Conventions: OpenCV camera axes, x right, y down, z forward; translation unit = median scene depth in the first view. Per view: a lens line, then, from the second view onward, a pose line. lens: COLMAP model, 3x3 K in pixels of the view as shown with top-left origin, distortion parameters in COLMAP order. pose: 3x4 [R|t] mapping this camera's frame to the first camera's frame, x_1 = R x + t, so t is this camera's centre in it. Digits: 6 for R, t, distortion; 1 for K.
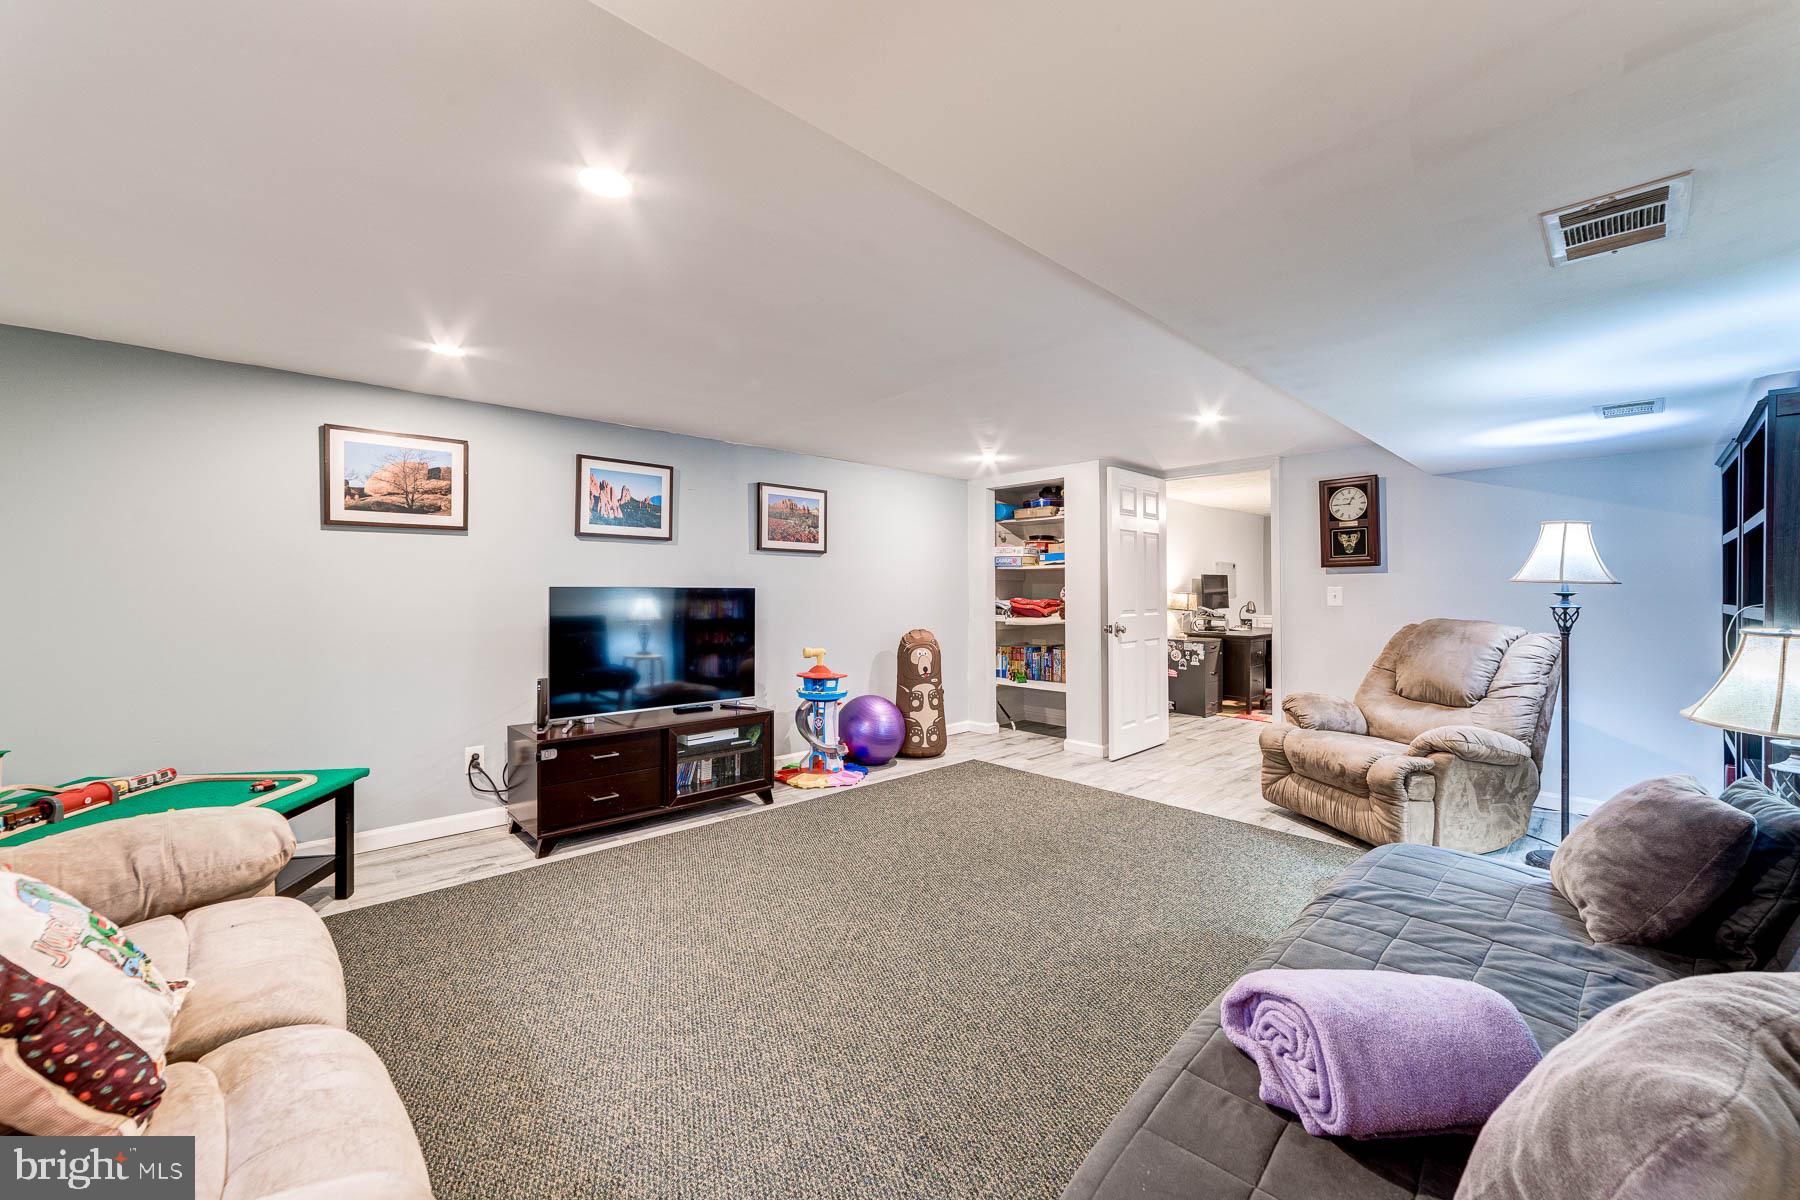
lens RADIAL K [[705.3, 0, 928.2], [0, 705.3, 598.1], [0, 0, 1]] dist [-0.021693, 0.010004]
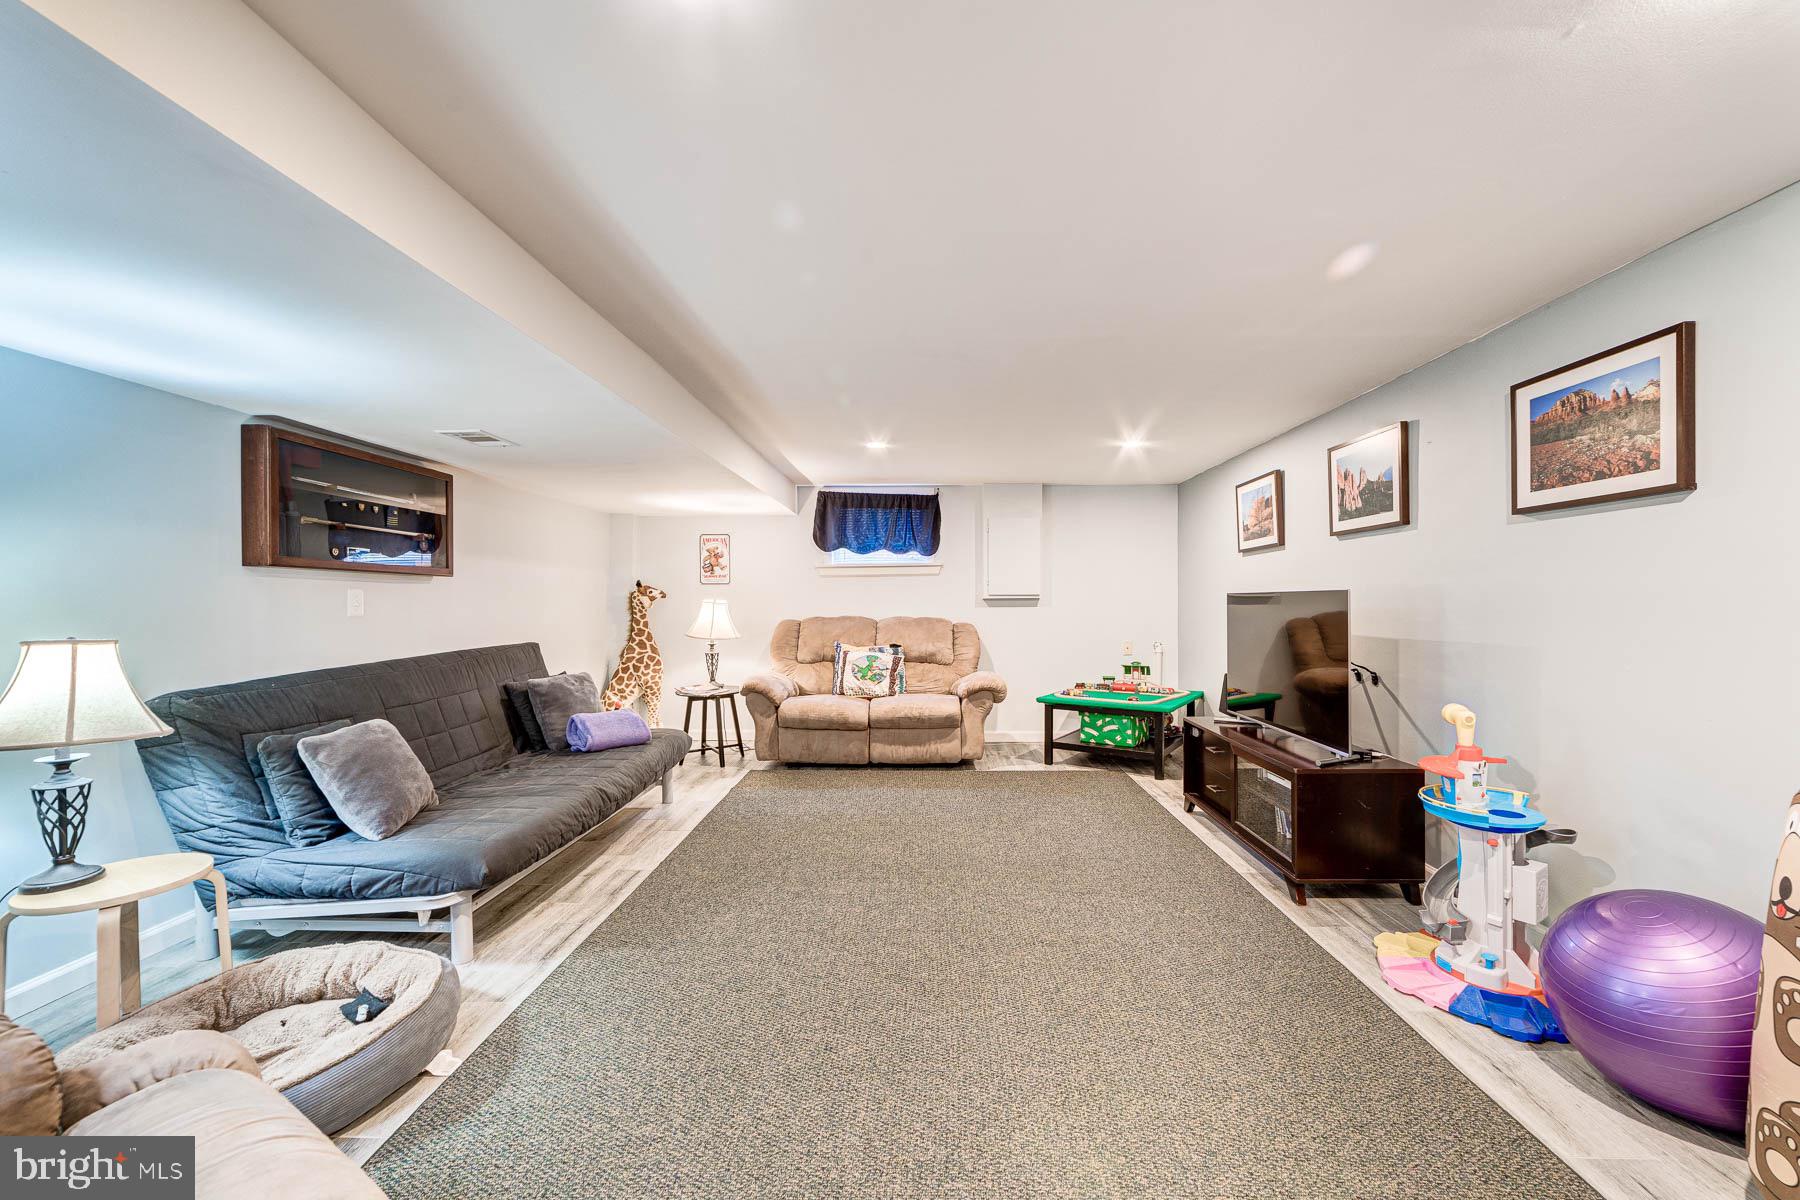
lens RADIAL K [[699.4, 0, 901.2], [0, 699.4, 606.2], [0, 0, 1]] dist [-0.021754, 0.009048]
pose [[-0.722318, -0.000880, -0.691560, 0.511138], [-0.006779, 0.999960, 0.005808, 0.001513], [0.691528, 0.008884, -0.722295, 1.191675]]
